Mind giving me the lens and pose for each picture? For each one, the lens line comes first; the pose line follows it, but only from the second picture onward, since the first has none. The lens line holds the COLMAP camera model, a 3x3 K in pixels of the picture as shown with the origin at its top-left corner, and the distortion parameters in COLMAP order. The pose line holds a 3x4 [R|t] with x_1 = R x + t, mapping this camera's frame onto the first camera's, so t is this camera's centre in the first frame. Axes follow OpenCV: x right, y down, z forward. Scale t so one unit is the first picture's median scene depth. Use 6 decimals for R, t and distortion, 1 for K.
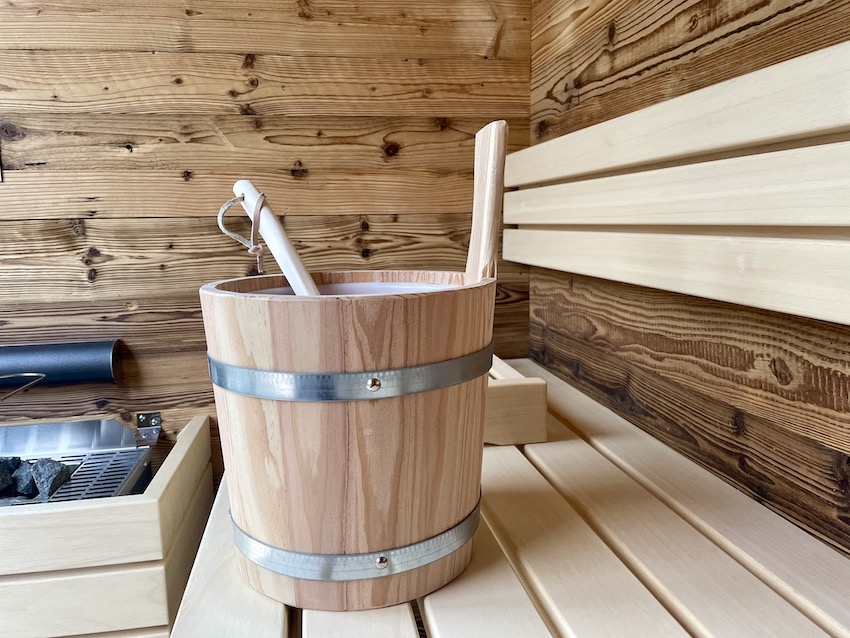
lens RADIAL K [[638.6, 0, 426.4], [0, 638.6, 319.6], [0, 0, 1]] dist [0.005231, 0.000560]
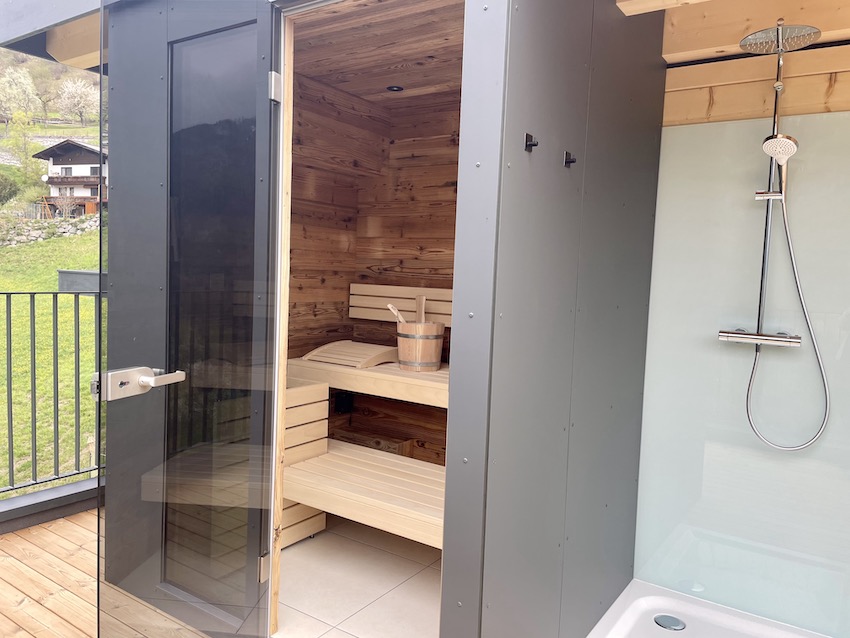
lens RADIAL K [[638.6, 0, 425.3], [0, 638.6, 318.4], [0, 0, 1]] dist [0.005231, 0.000560]
pose [[0.692544, -0.005852, 0.721352, -1.889378], [0.055525, 0.997433, -0.045216, 0.071487], [-0.719235, 0.071367, 0.691091, -1.404398]]
